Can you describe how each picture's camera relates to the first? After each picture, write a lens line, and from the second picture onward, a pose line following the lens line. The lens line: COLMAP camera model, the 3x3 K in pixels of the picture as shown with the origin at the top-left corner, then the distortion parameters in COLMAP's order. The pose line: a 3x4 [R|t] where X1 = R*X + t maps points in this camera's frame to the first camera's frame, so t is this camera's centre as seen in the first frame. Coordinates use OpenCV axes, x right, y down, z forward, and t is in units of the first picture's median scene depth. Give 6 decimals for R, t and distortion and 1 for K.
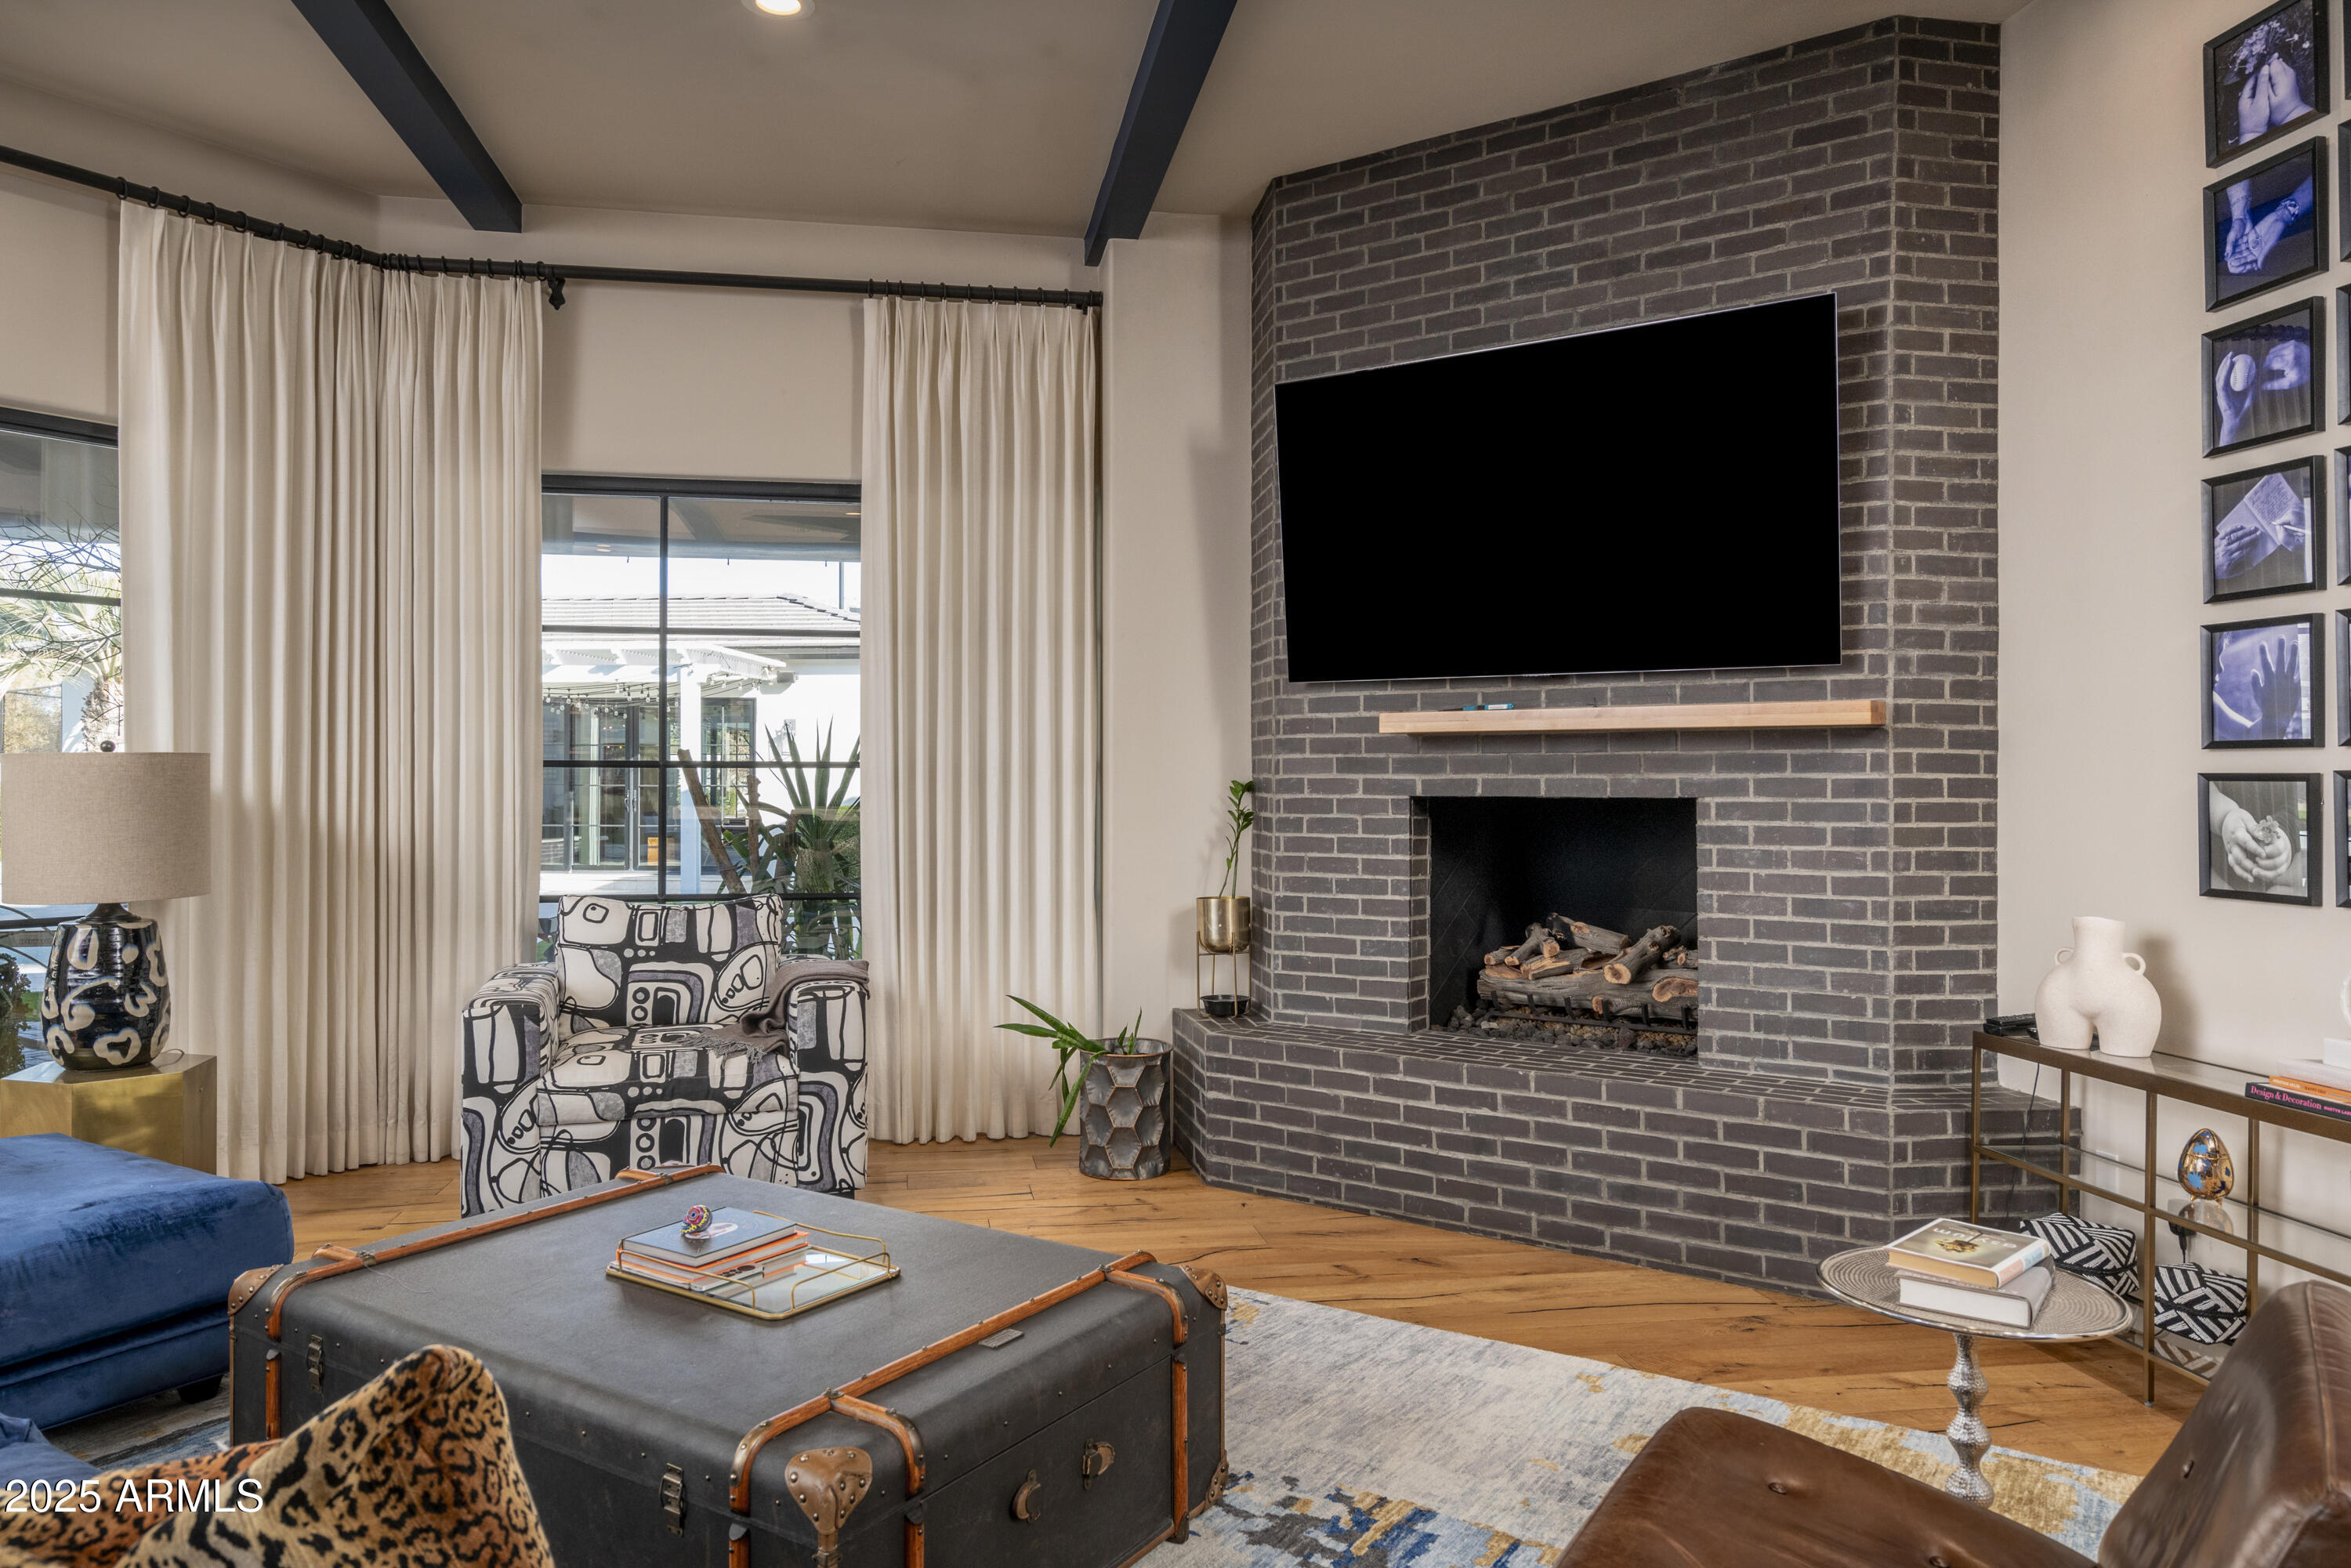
lens RADIAL K [[1513.2, 0, 1180.3], [0, 1513.2, 774.7], [0, 0, 1]] dist [0.009915, 0.000264]
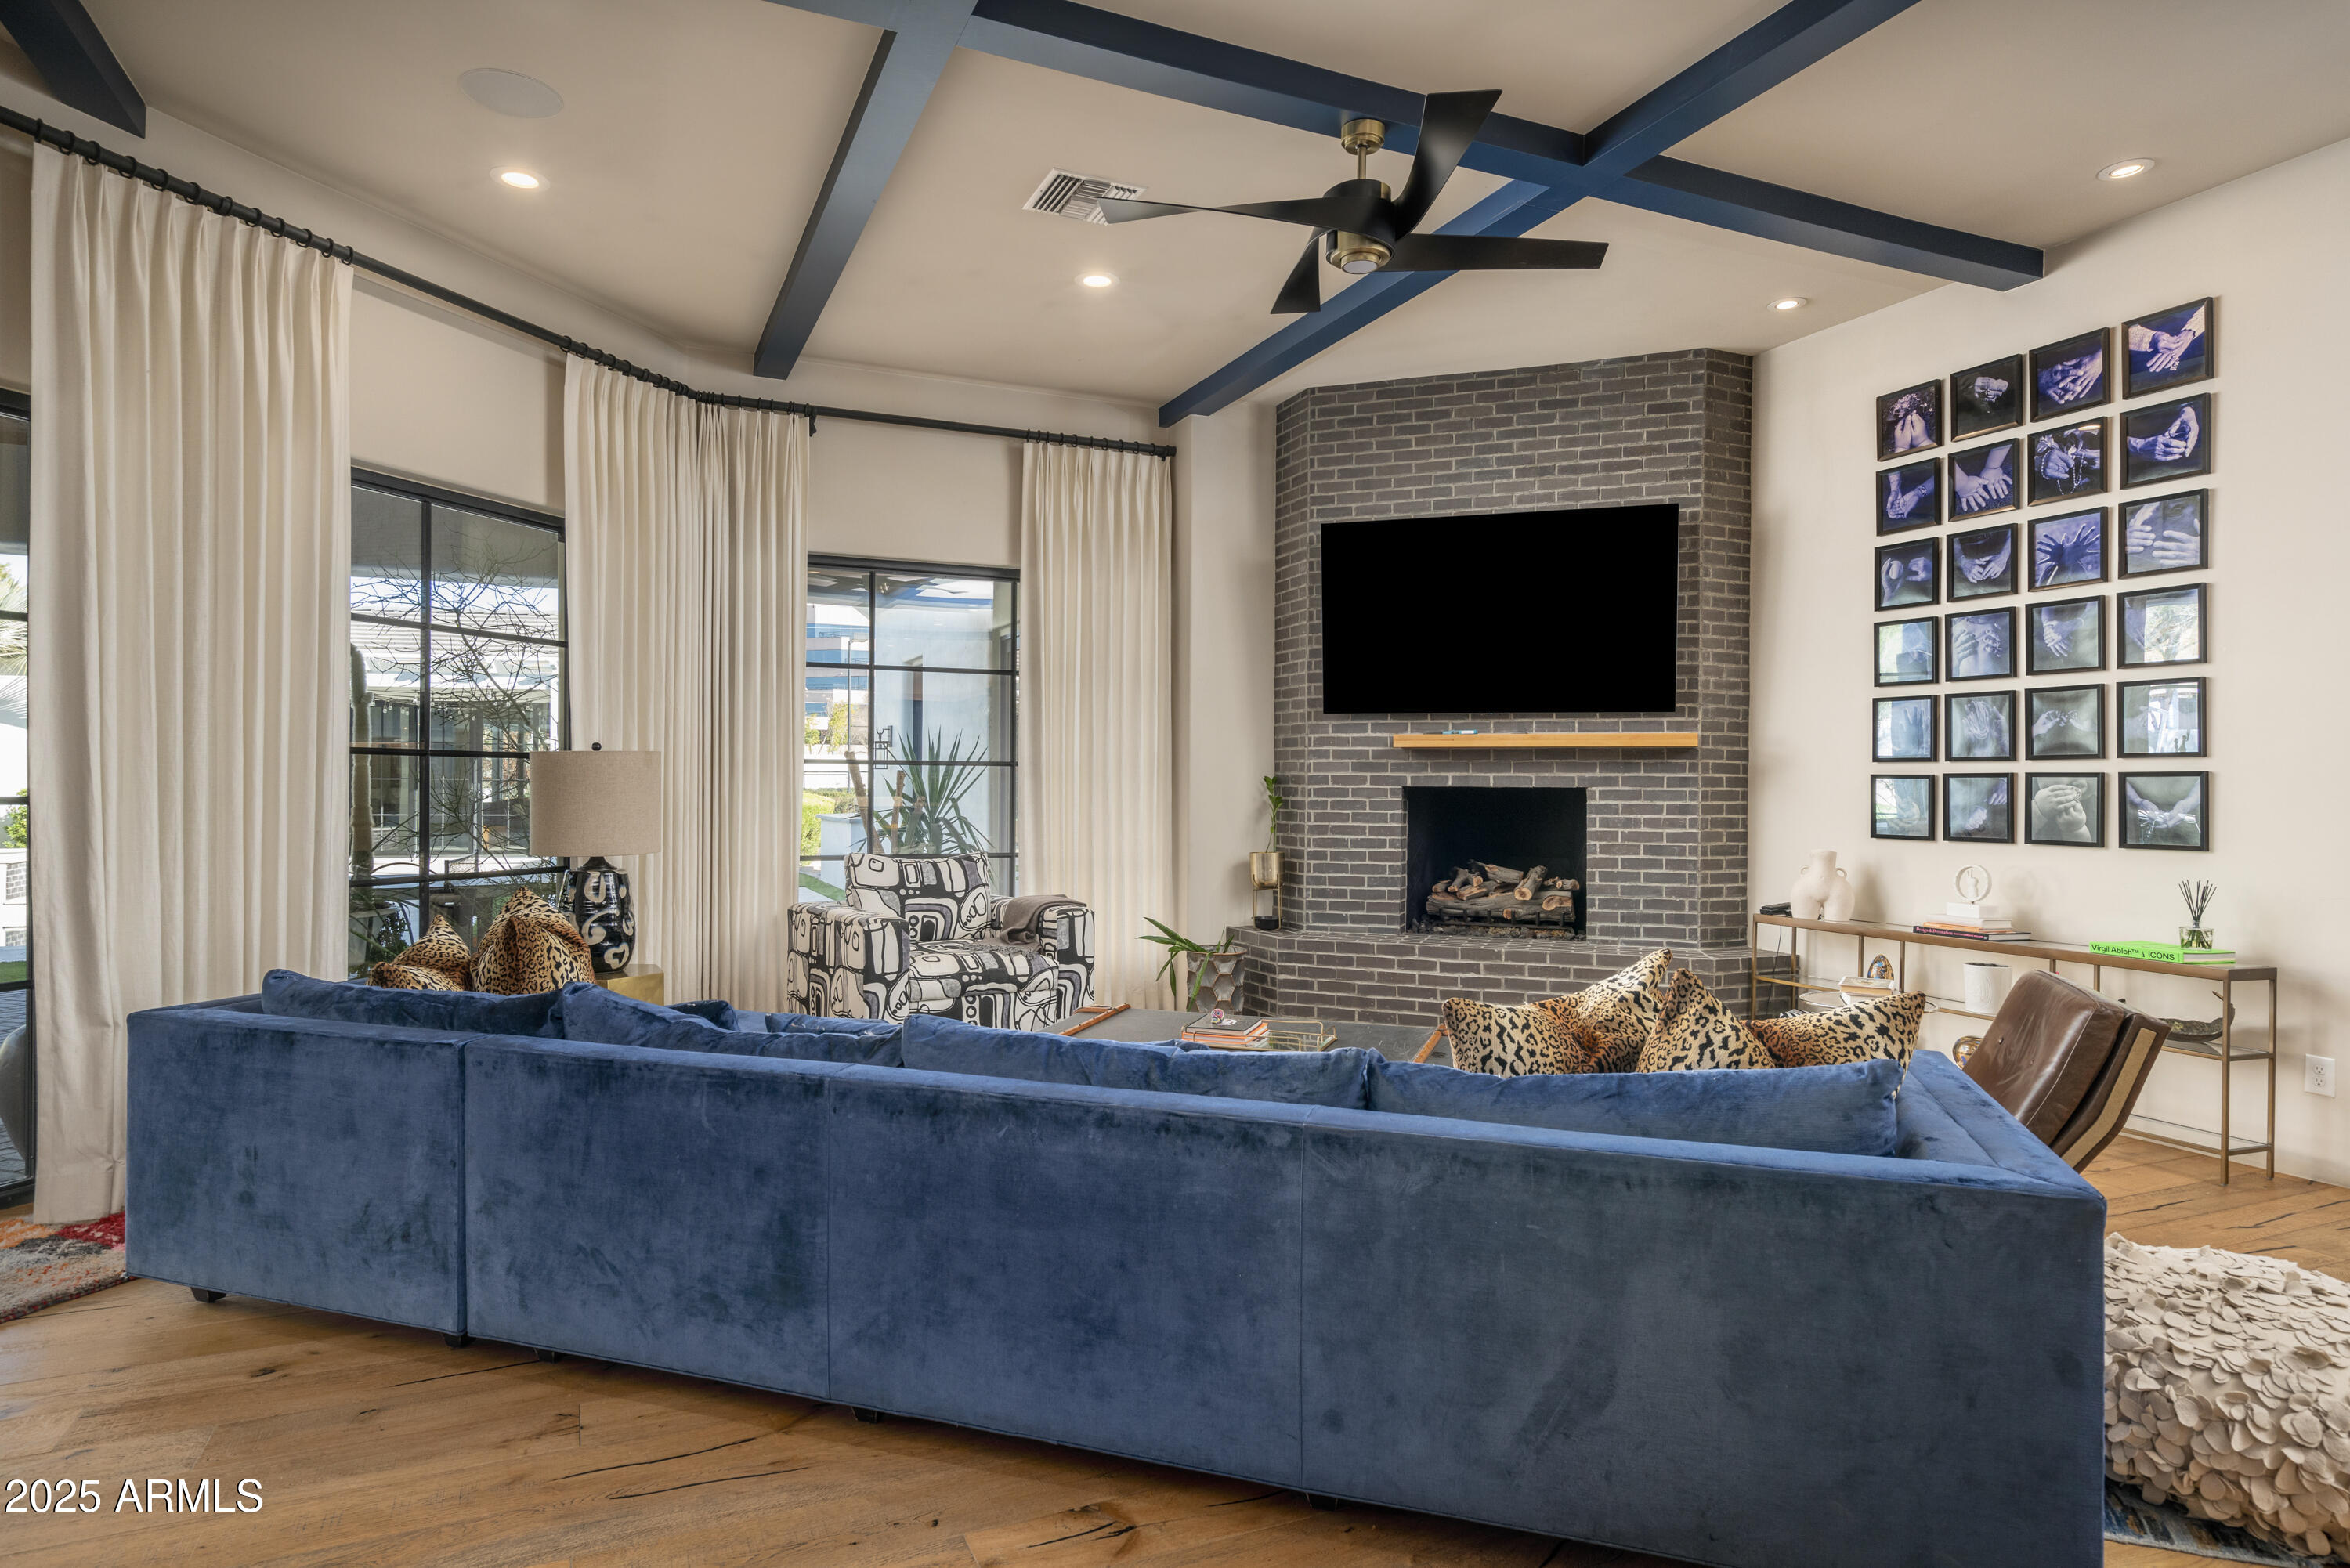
lens RADIAL K [[1288.1, 0, 1174.3], [0, 1288.1, 787.0], [0, 0, 1]] dist [0.003362, 0.002267]
pose [[0.969333, 0.004063, 0.245716, -0.452188], [-0.006347, 0.999944, 0.008504, 0.005080], [-0.245668, -0.009803, 0.969304, -0.284605]]
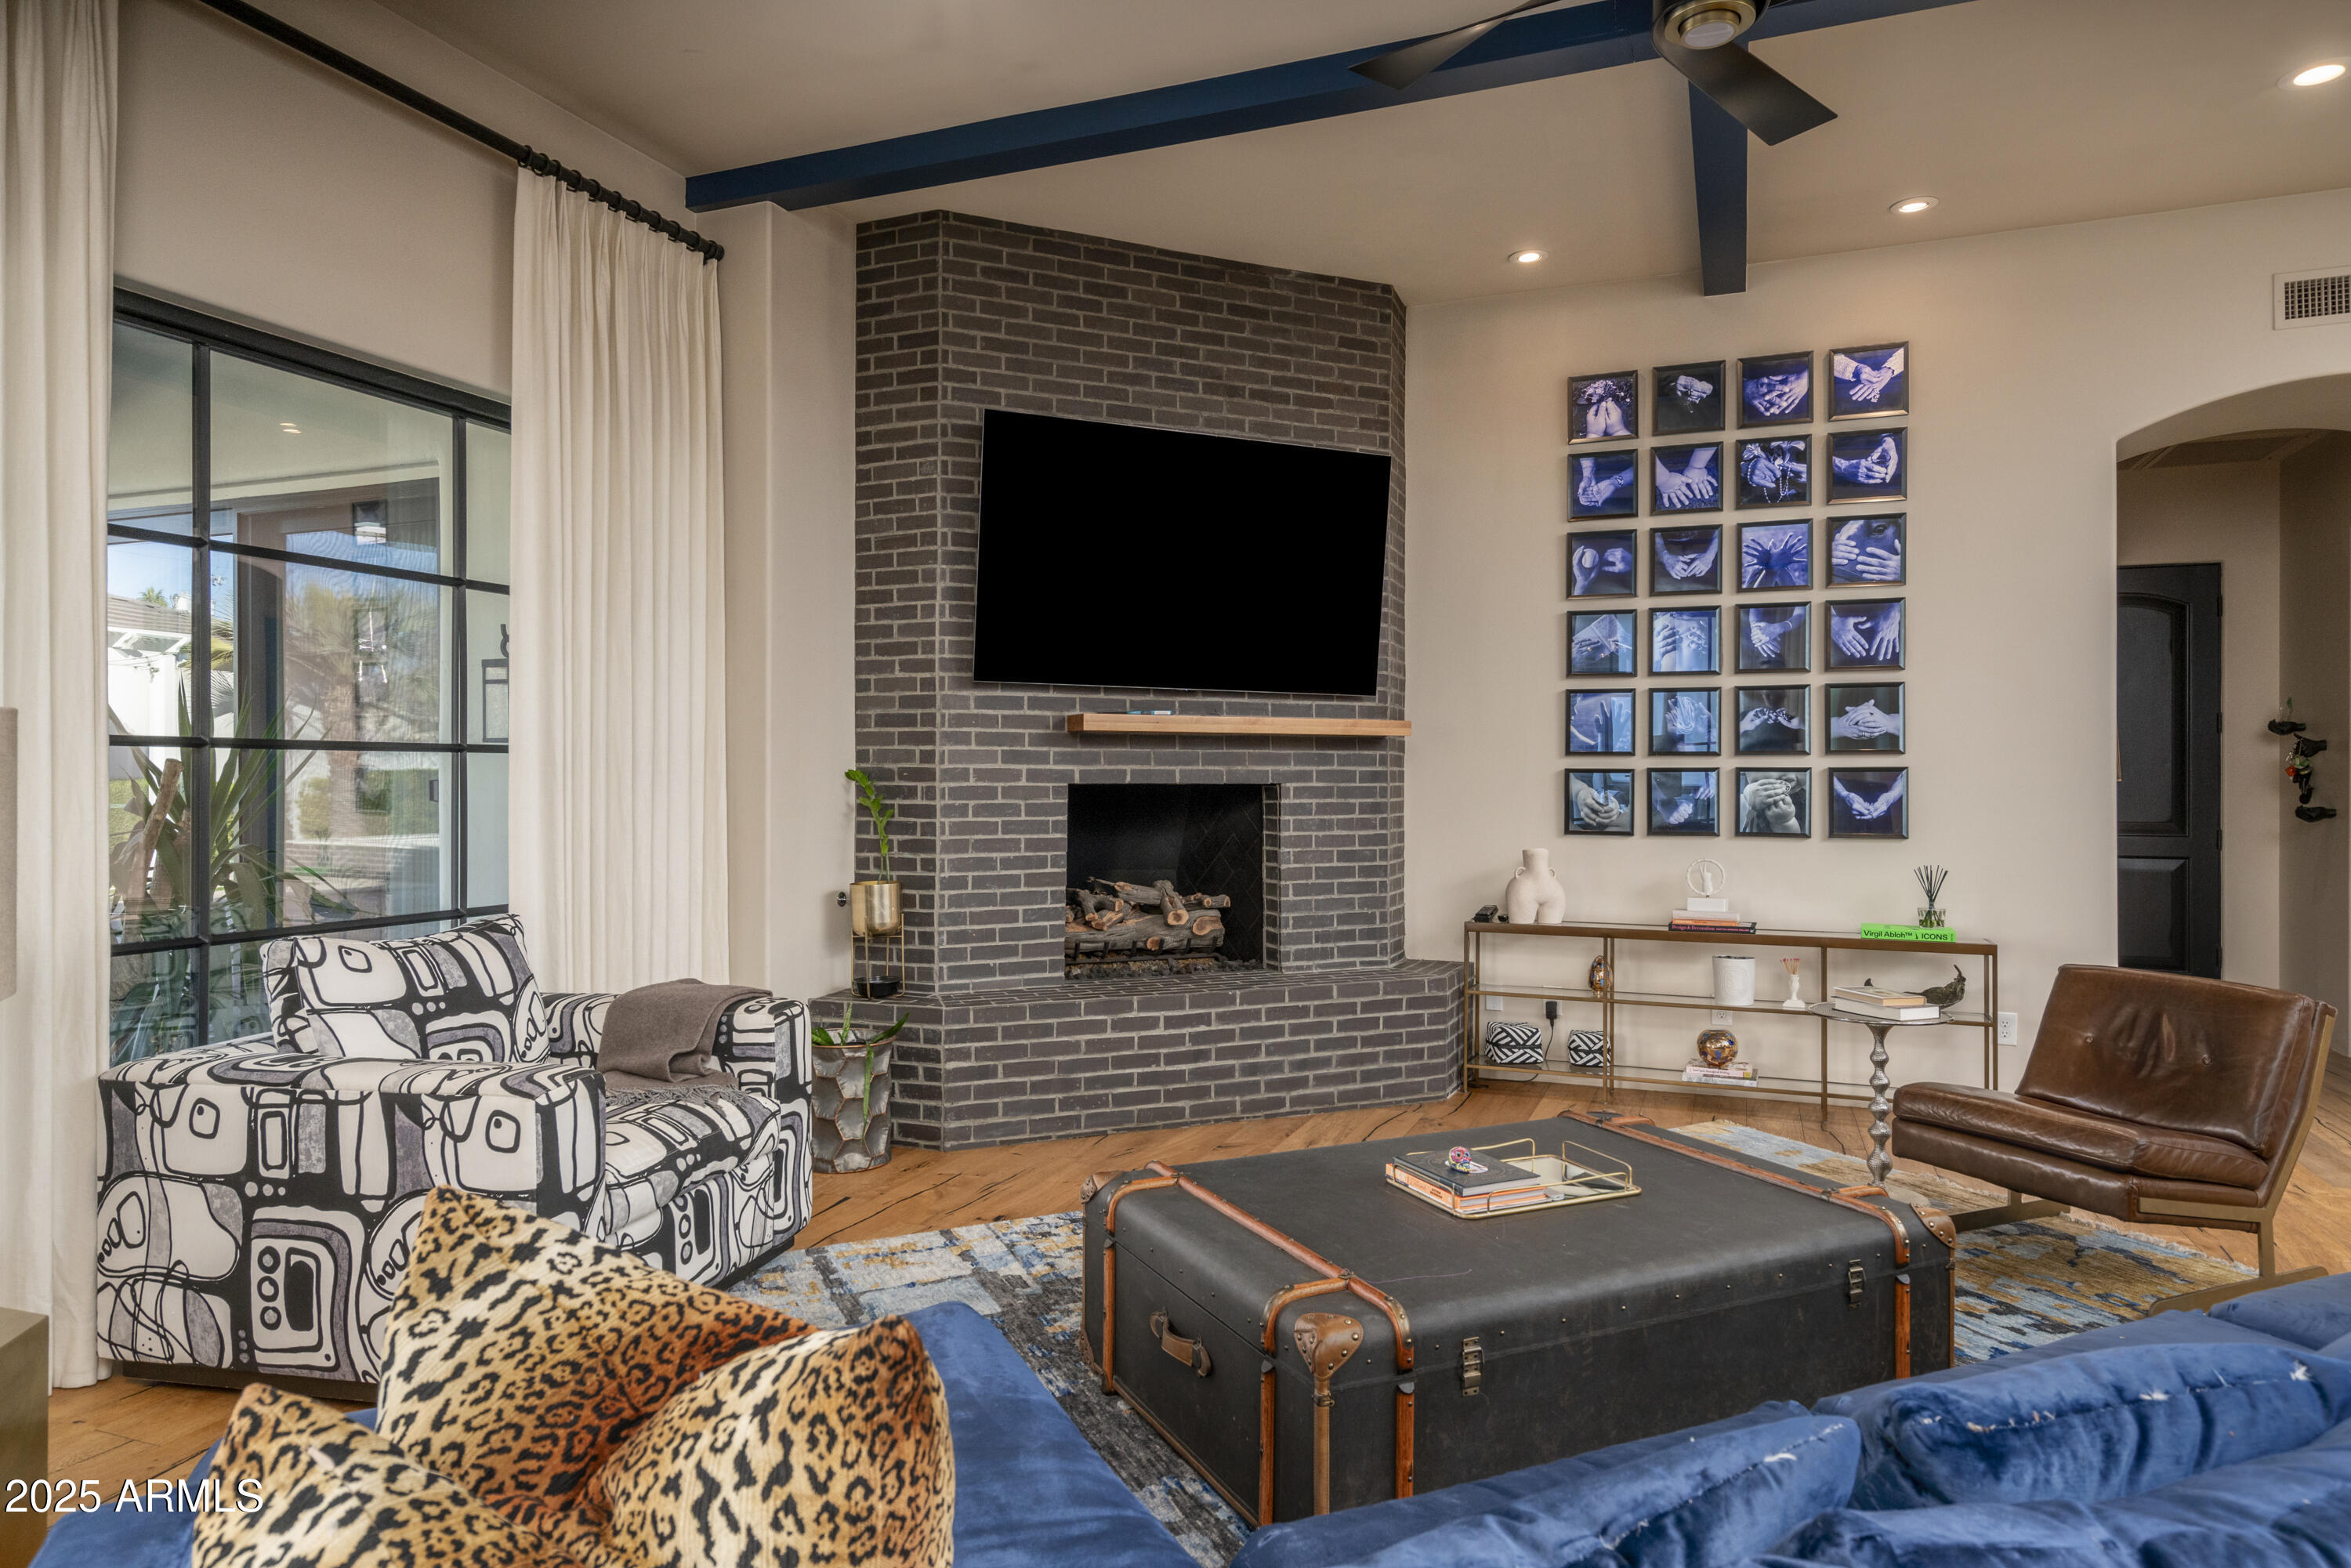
lens RADIAL K [[1406.3, 0, 1154.1], [0, 1406.3, 775.8], [0, 0, 1]] dist [0.008194, 0.001709]
pose [[0.534422, 0.000027, 0.845218, -0.804531], [-0.007023, 0.999966, 0.004408, 0.002926], [-0.845188, -0.008292, 0.534404, 0.384584]]
